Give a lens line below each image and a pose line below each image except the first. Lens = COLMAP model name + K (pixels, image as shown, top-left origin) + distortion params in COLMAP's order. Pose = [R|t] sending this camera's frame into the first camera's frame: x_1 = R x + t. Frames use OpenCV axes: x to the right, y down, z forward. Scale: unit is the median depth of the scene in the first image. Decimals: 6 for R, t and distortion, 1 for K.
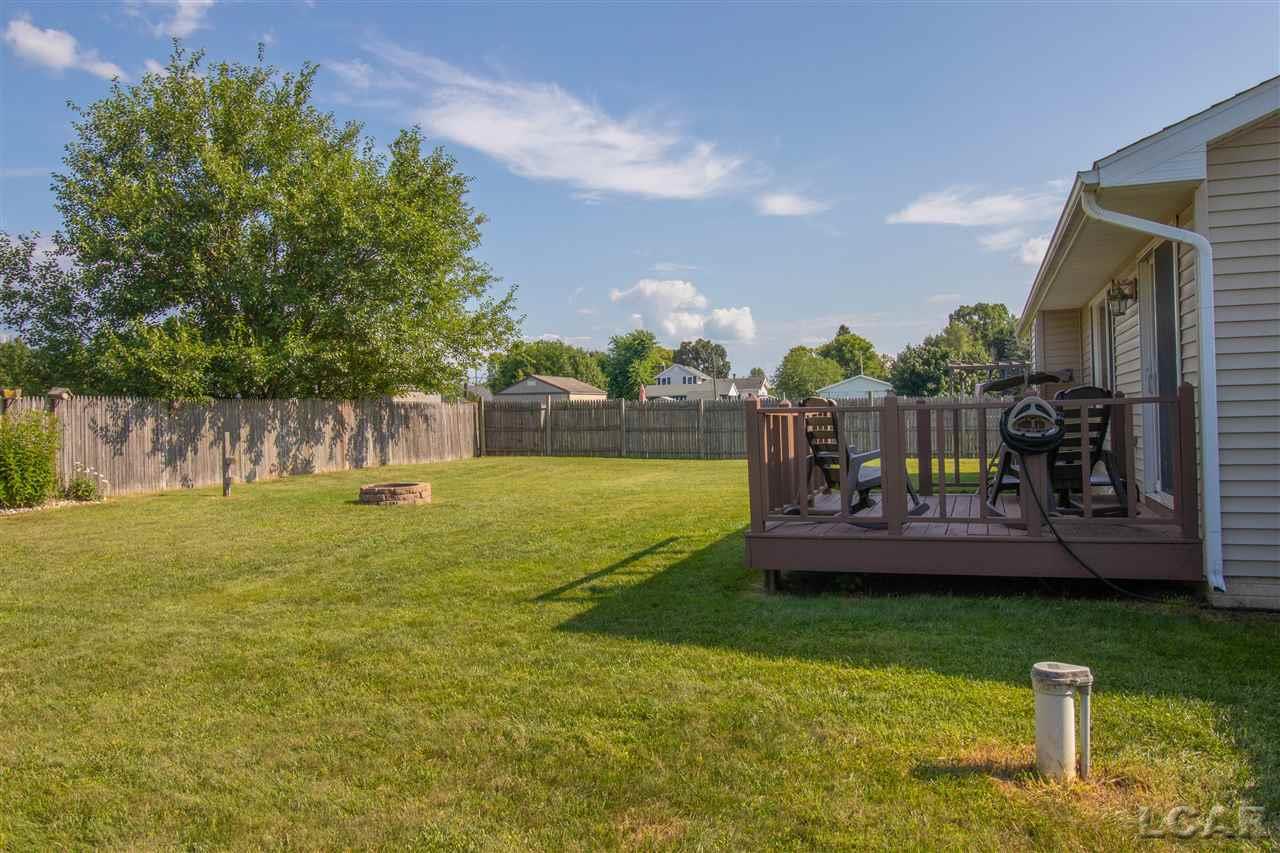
lens RADIAL K [[978.5, 0, 641.7], [0, 978.5, 426.7], [0, 0, 1]] dist [0.018734, -0.018126]
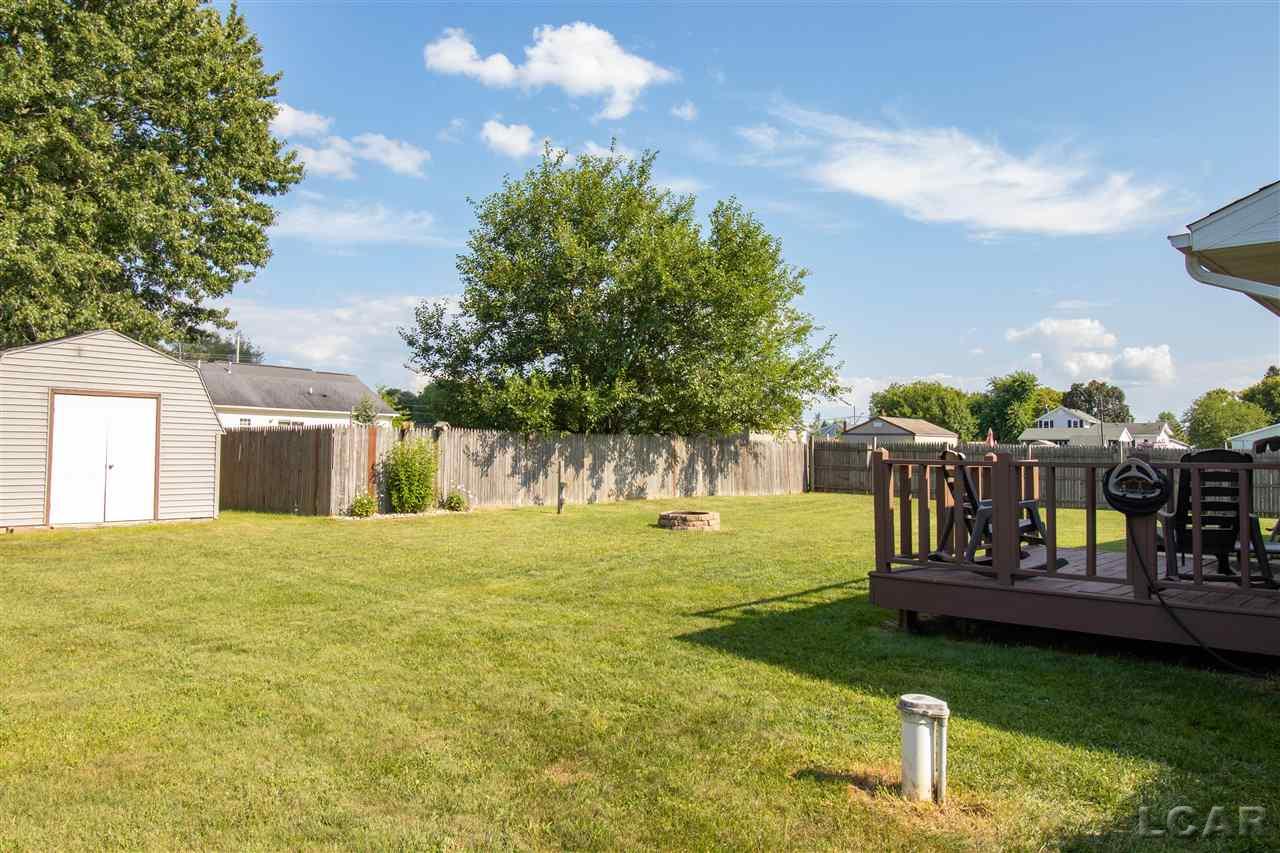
lens RADIAL K [[978.5, 0, 711.8], [0, 978.5, 425.9], [0, 0, 1]] dist [0.018734, -0.018126]
pose [[0.925521, 0.024761, -0.377885, 0.179125], [-0.038660, 0.998825, -0.029240, -0.008225], [0.376717, 0.041671, 0.925391, -0.045020]]
